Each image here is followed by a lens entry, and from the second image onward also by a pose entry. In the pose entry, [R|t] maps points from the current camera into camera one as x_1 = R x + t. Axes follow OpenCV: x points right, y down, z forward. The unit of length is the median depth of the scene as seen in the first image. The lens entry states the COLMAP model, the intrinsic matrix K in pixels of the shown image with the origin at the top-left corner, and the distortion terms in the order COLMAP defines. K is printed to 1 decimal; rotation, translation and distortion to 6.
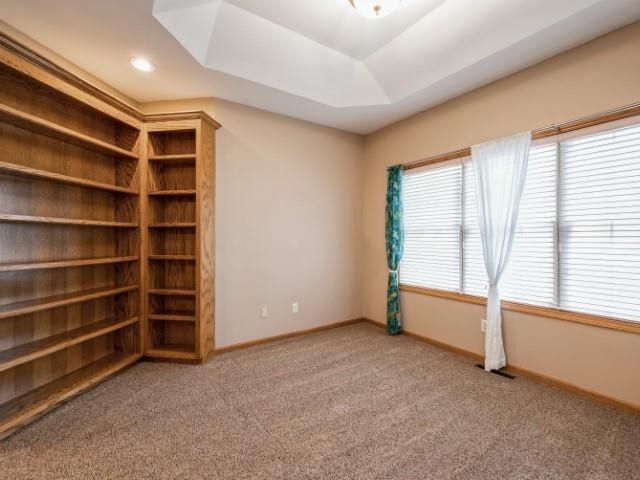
lens RADIAL K [[302.8, 0, 320.0], [0, 302.8, 240.0], [0, 0, 1]] dist [0.000247, 0.000073]
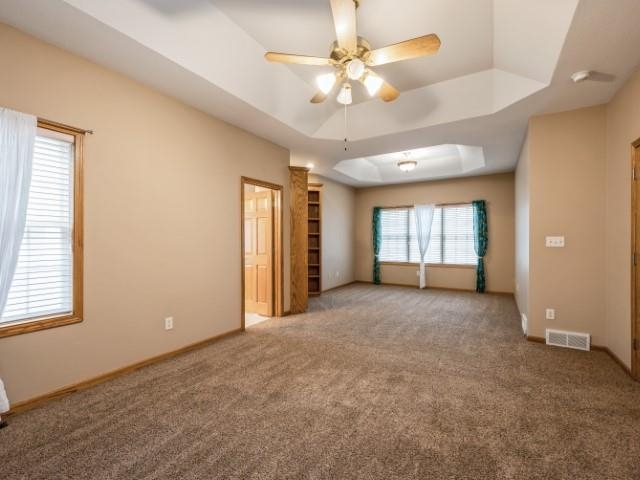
lens RADIAL K [[286.6, 0, 322.8], [0, 286.6, 240.2], [0, 0, 1]] dist [-0.000312, 0.000475]
pose [[0.908188, 0.004090, 0.418543, -1.137762], [0.000507, 0.999941, -0.010872, 0.020030], [-0.418563, 0.010086, 0.908132, -0.826335]]
